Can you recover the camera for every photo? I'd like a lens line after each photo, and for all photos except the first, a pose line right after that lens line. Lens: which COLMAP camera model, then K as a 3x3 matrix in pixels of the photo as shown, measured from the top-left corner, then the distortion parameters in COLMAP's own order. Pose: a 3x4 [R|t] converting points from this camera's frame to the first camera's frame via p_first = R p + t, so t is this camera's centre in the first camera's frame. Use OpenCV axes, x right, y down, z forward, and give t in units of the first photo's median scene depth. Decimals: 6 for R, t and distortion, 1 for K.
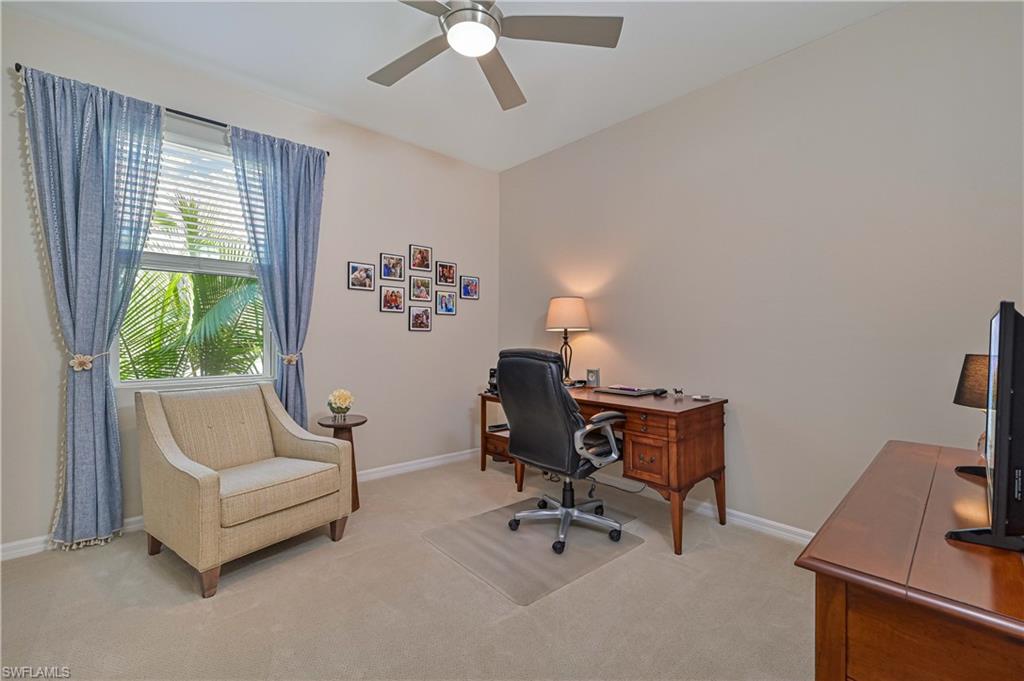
lens RADIAL K [[430.4, 0, 507.4], [0, 430.4, 344.7], [0, 0, 1]] dist [0.001090, -0.000223]
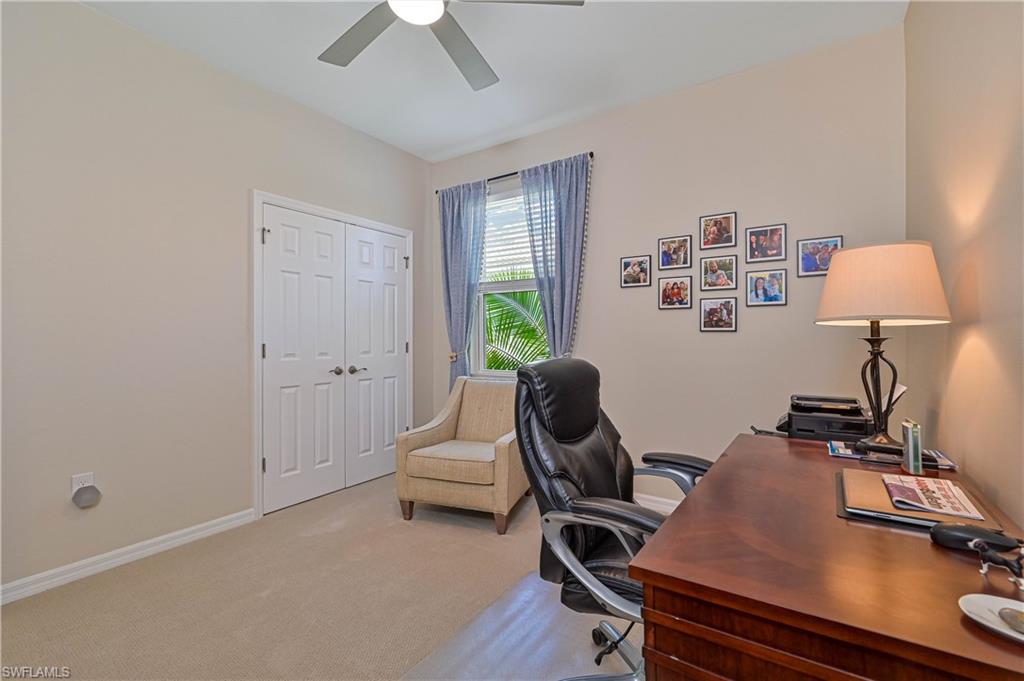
lens RADIAL K [[430.4, 0, 510.3], [0, 430.4, 339.5], [0, 0, 1]] dist [0.001090, -0.000223]
pose [[0.268752, -0.002345, -0.963207, 0.415838], [-0.014962, 0.999866, -0.006609, -0.009425], [0.963093, 0.016187, 0.268681, 0.490174]]
